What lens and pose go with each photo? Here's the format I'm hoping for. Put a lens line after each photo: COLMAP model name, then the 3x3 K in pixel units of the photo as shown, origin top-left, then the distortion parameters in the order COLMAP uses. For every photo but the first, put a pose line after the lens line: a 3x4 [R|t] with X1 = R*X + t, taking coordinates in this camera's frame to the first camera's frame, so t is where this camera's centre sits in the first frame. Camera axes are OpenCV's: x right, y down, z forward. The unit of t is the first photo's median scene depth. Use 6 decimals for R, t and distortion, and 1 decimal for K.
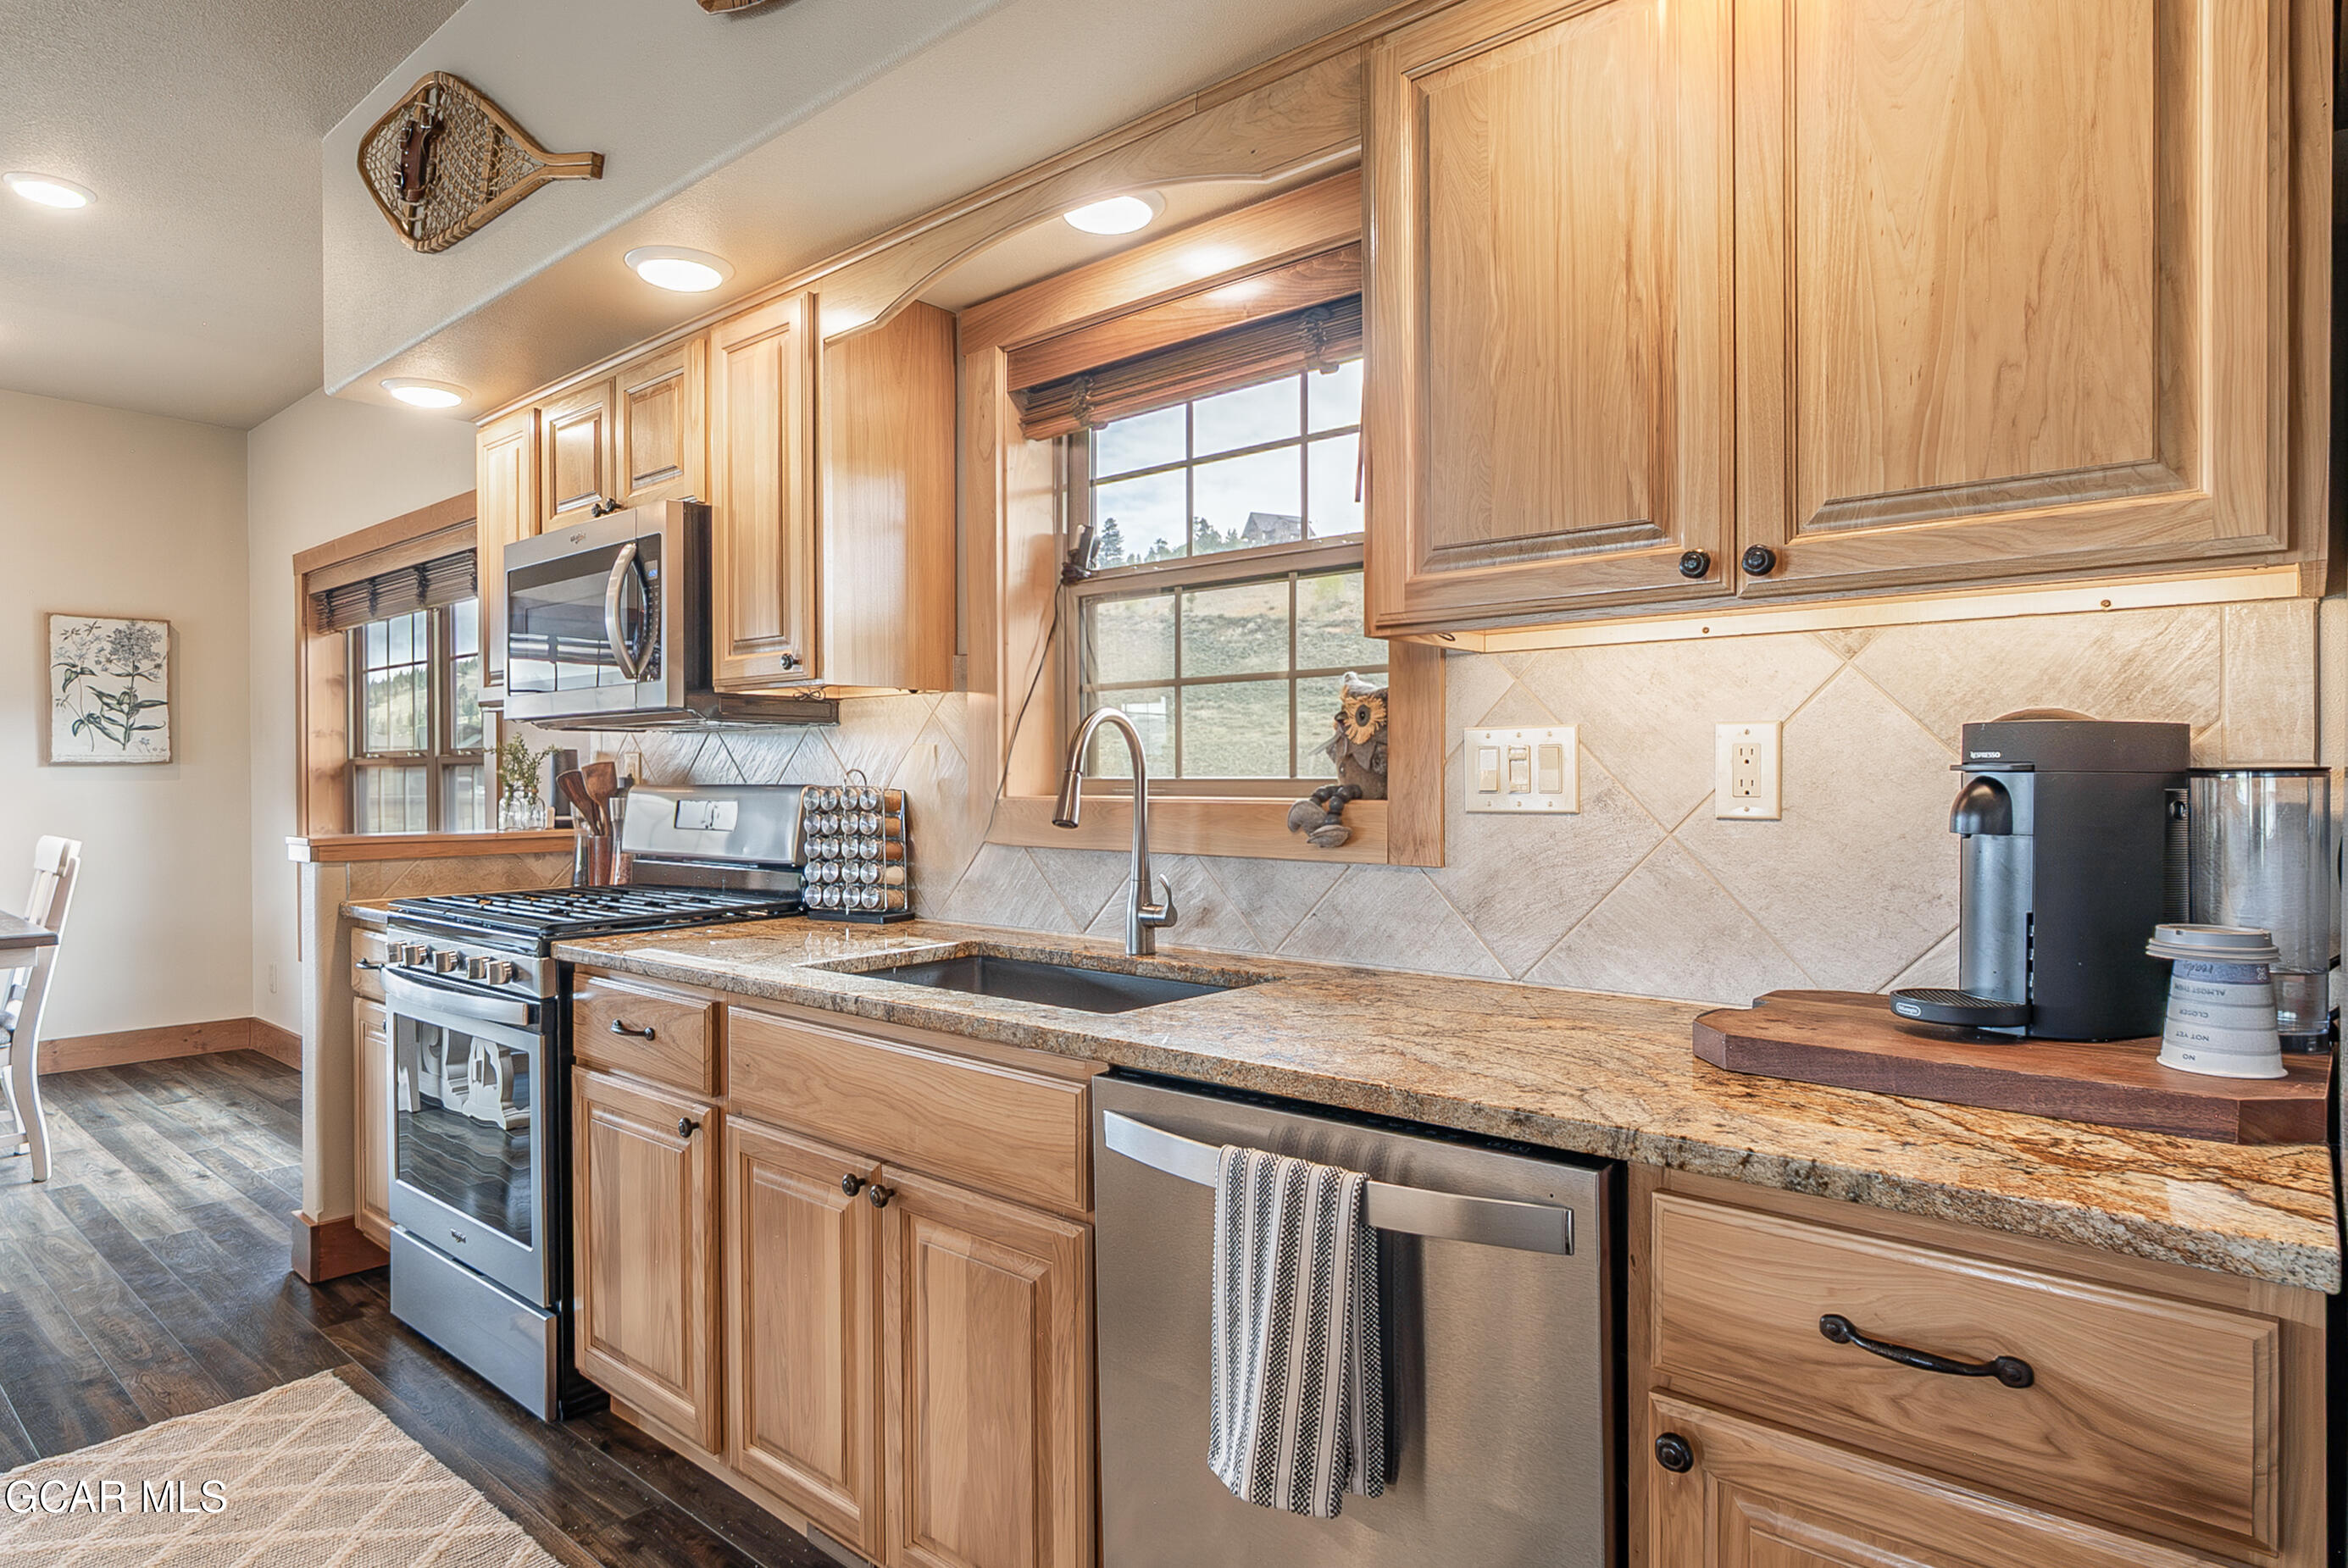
lens RADIAL K [[1352.3, 0, 1136.7], [0, 1352.3, 791.6], [0, 0, 1]] dist [-0.003213, -0.001111]
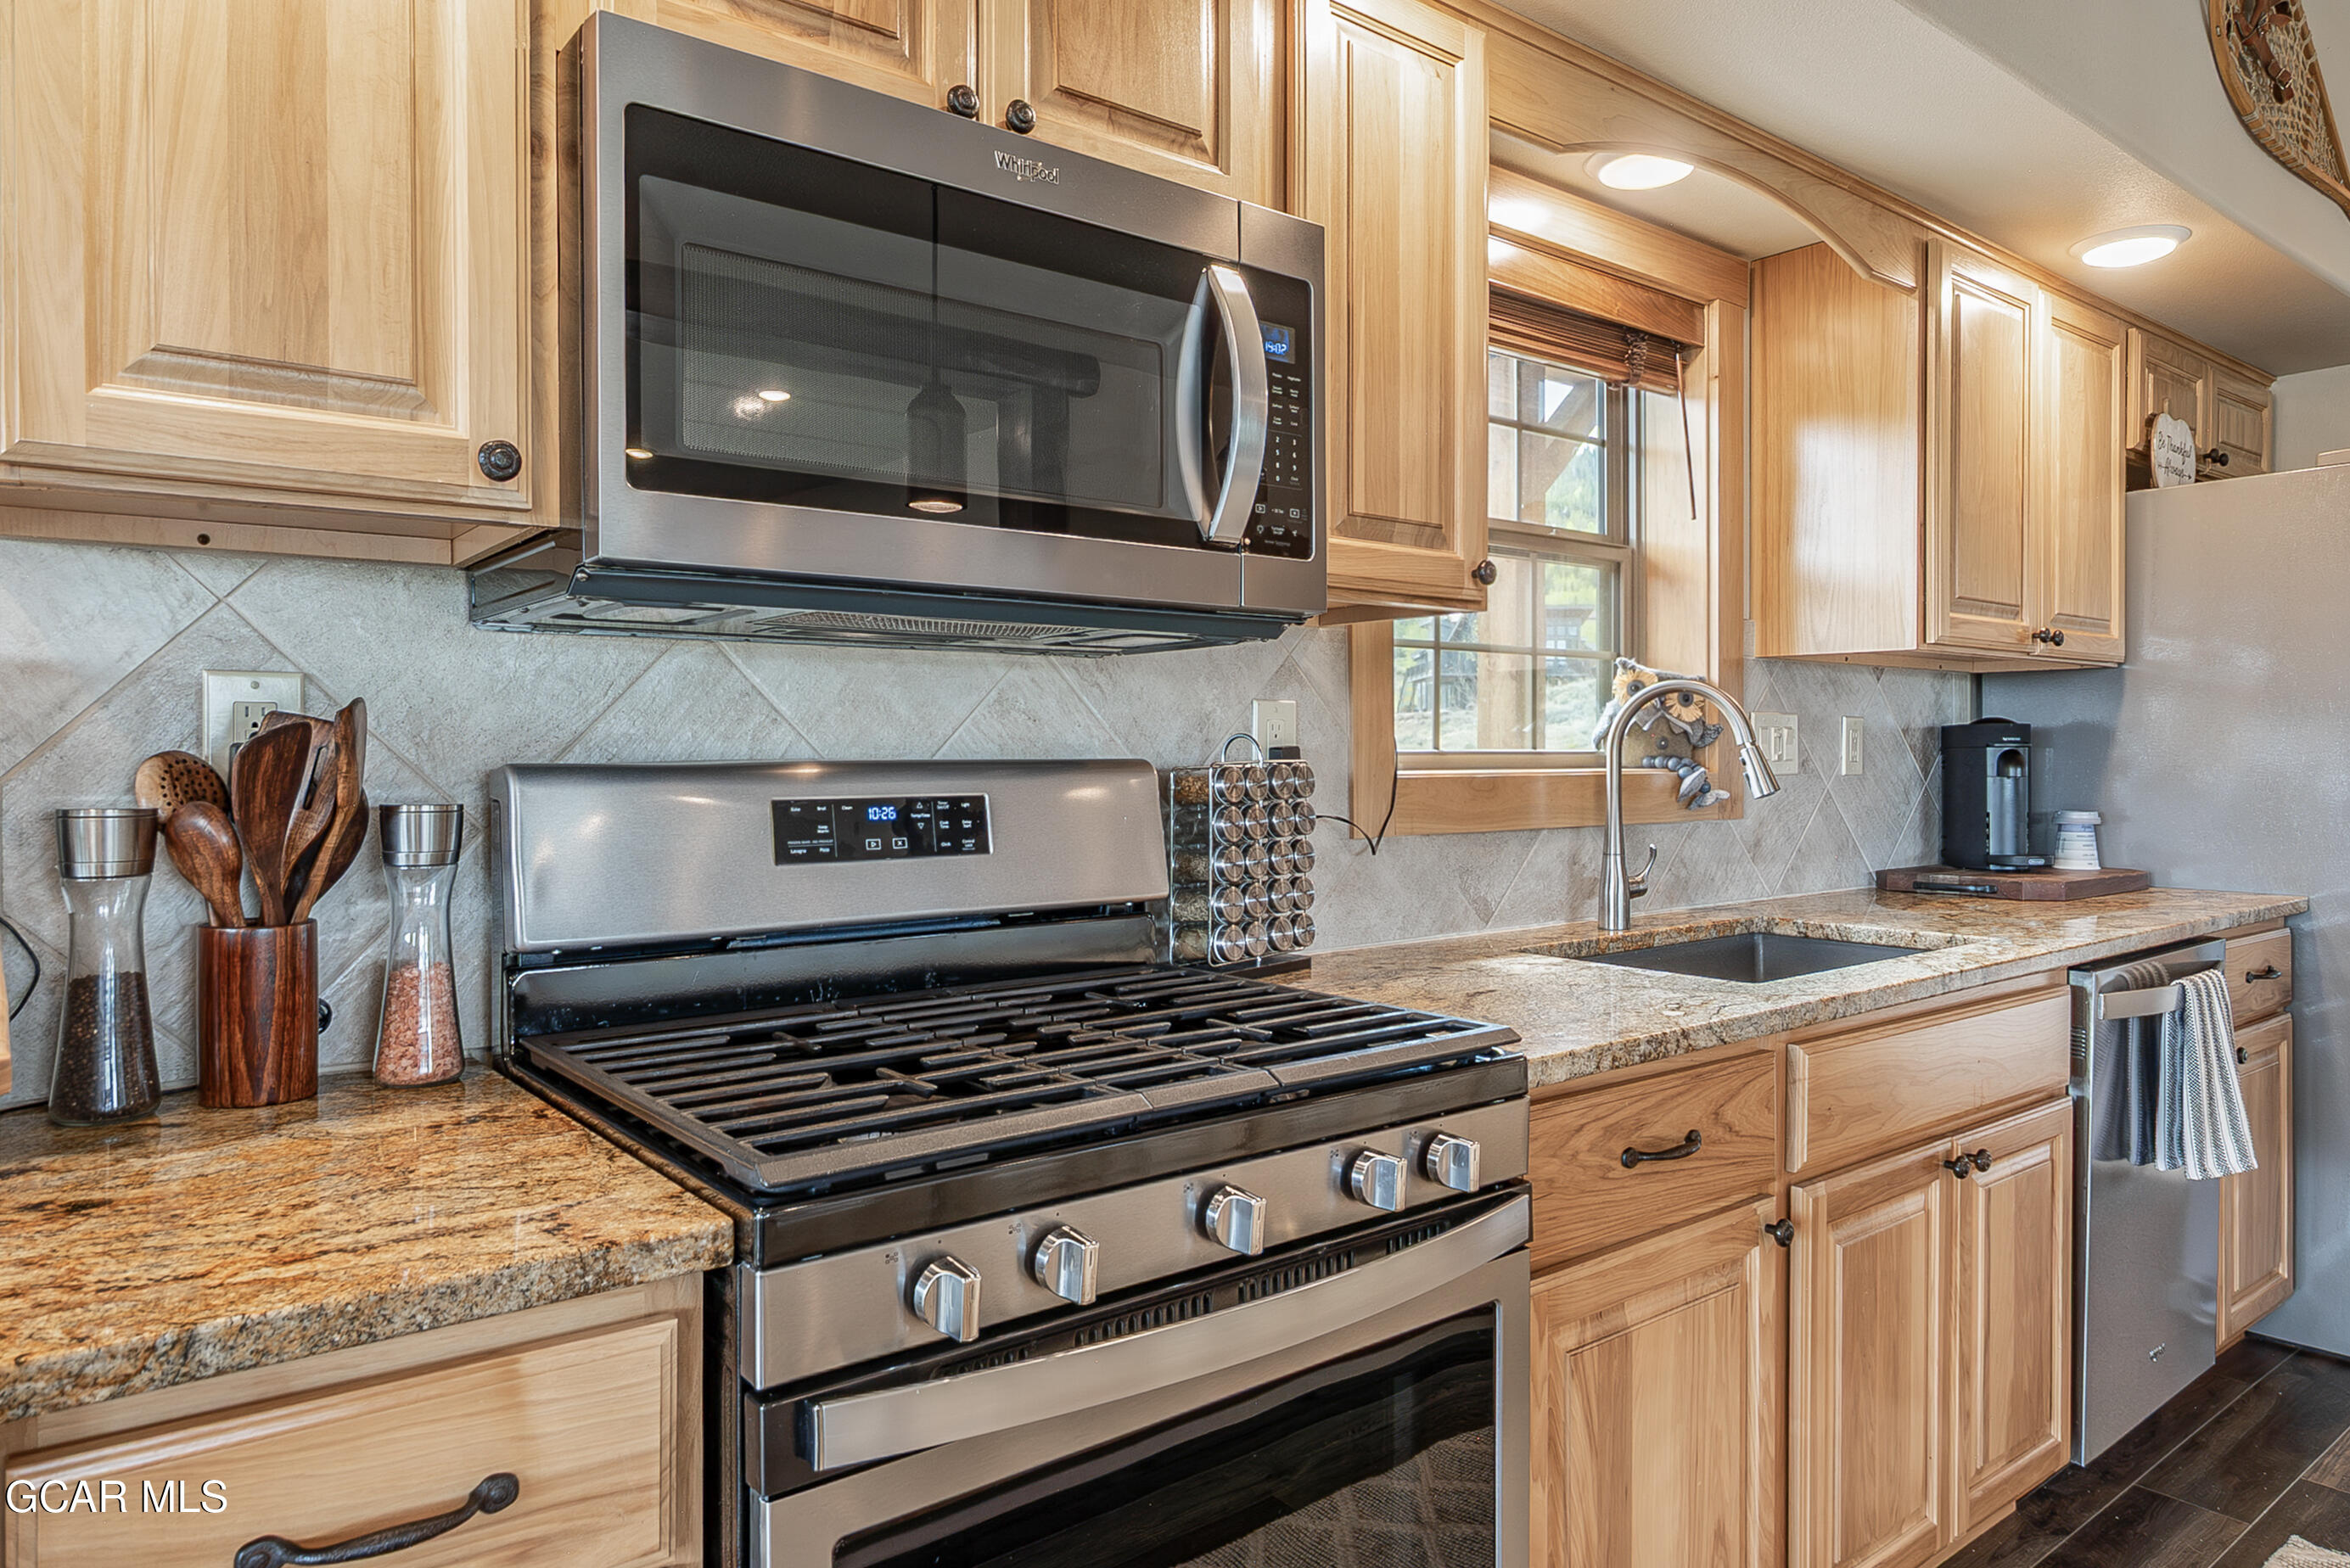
lens RADIAL K [[1472.6, 0, 1175.0], [0, 1472.6, 784.0], [0, 0, 1]] dist [-0.006225, -0.002288]
pose [[0.162881, -0.017904, 0.986483, -1.725126], [0.011665, 0.999800, 0.016220, -0.009494], [-0.986577, 0.008866, 0.163058, 1.784250]]
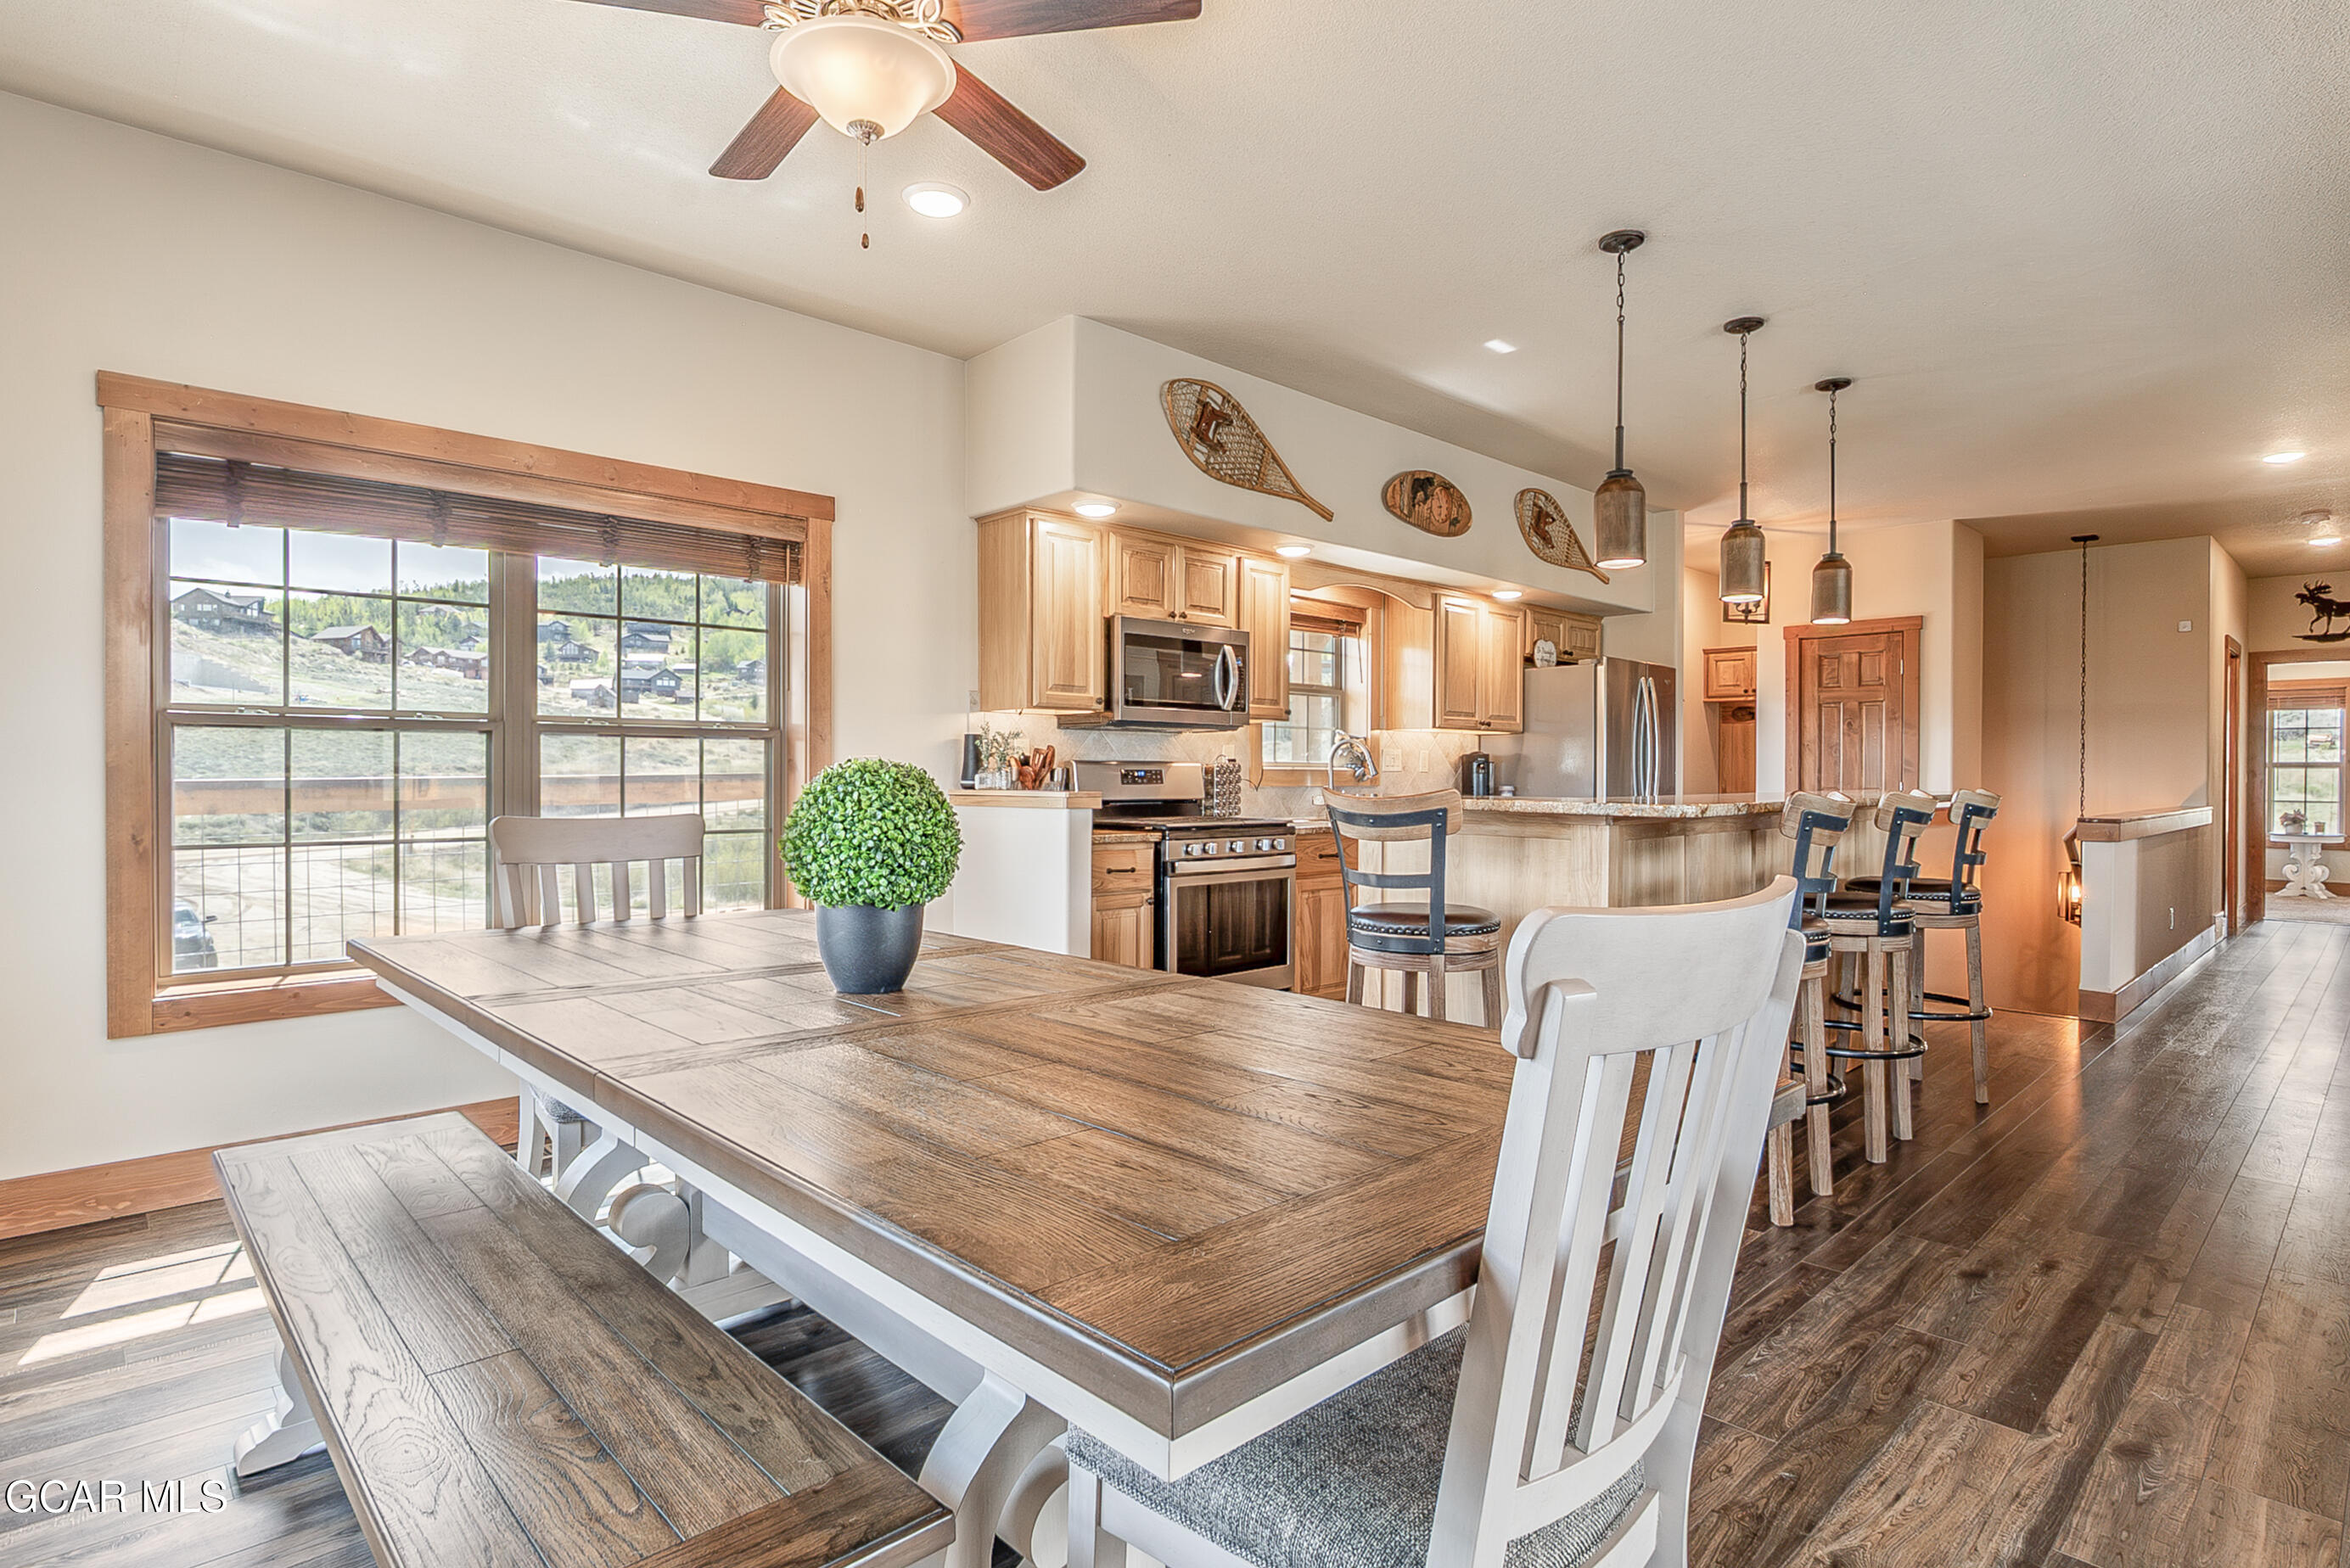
lens RADIAL K [[1196.8, 0, 1175.0], [0, 1196.8, 784.0], [0, 0, 1]] dist [0.016196, 0.000420]
pose [[0.066939, -0.004801, 0.997746, -4.269008], [0.006624, 0.999969, 0.004368, 0.043684], [-0.997735, 0.006317, 0.066969, 1.832848]]
